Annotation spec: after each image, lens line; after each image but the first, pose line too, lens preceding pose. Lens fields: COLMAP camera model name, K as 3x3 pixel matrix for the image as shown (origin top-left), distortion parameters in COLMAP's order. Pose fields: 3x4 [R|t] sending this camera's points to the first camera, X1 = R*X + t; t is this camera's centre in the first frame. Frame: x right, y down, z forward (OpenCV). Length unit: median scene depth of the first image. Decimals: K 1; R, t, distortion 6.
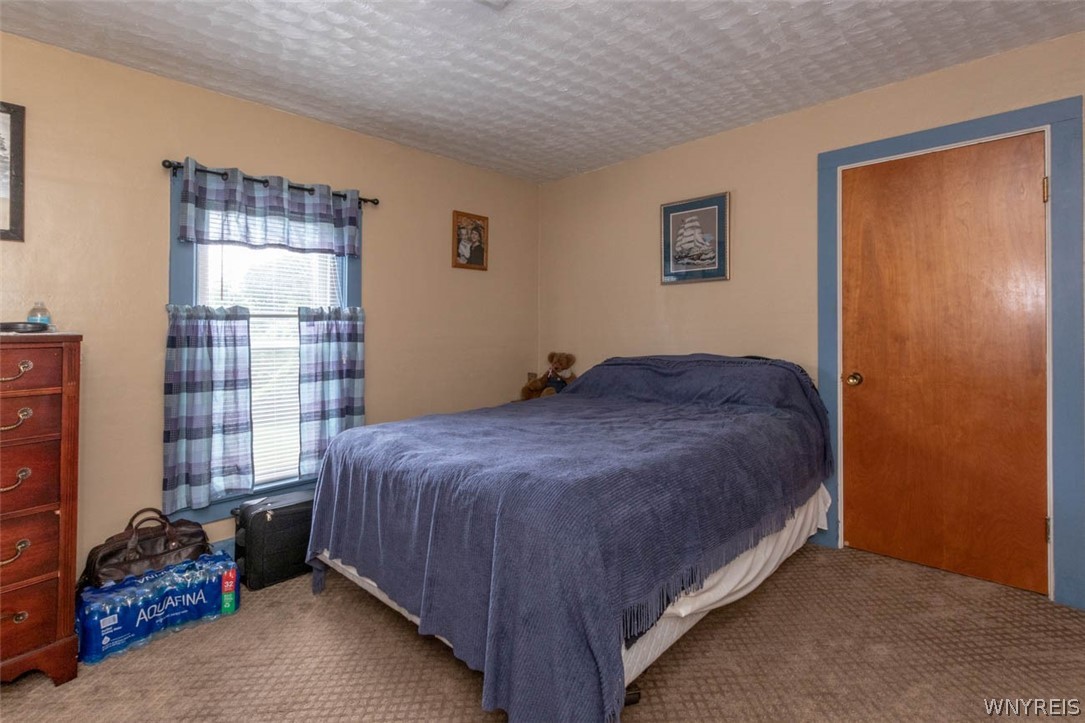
lens RADIAL K [[510.7, 0, 544.3], [0, 510.7, 344.4], [0, 0, 1]] dist [0.000074, 0.000074]
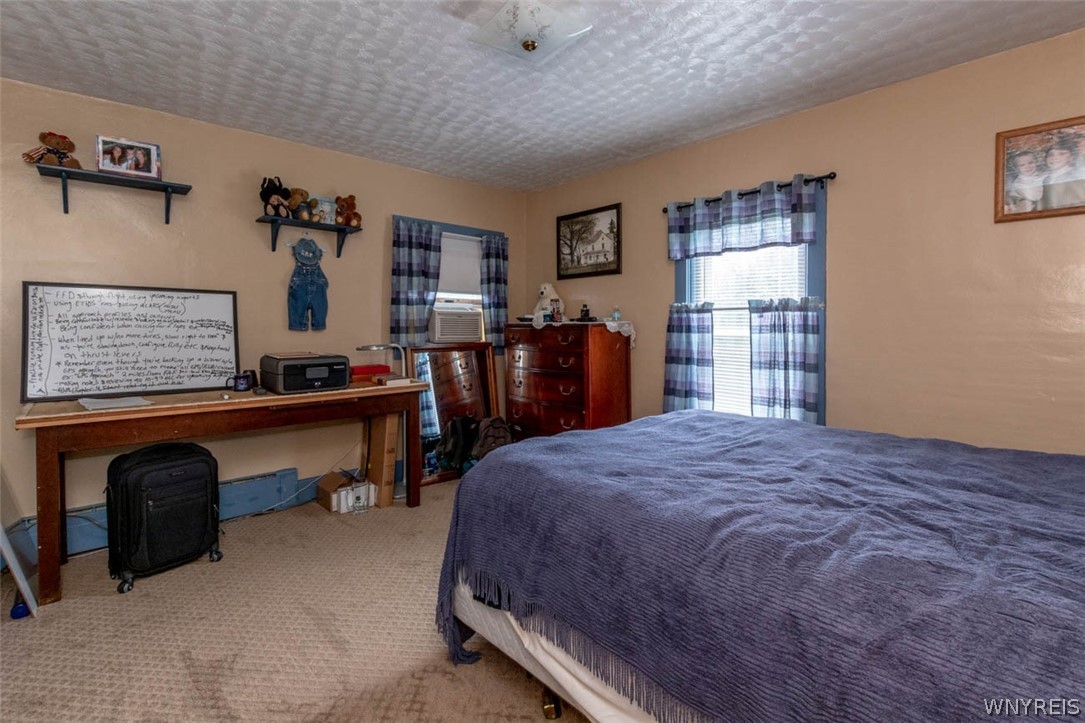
lens RADIAL K [[510.7, 0, 544.3], [0, 510.7, 344.4], [0, 0, 1]] dist [0.000074, 0.000074]
pose [[-0.077451, 0.048050, -0.995838, 0.706456], [-0.030013, 0.998273, 0.050502, -0.021039], [0.996544, 0.033799, -0.075876, 0.682791]]
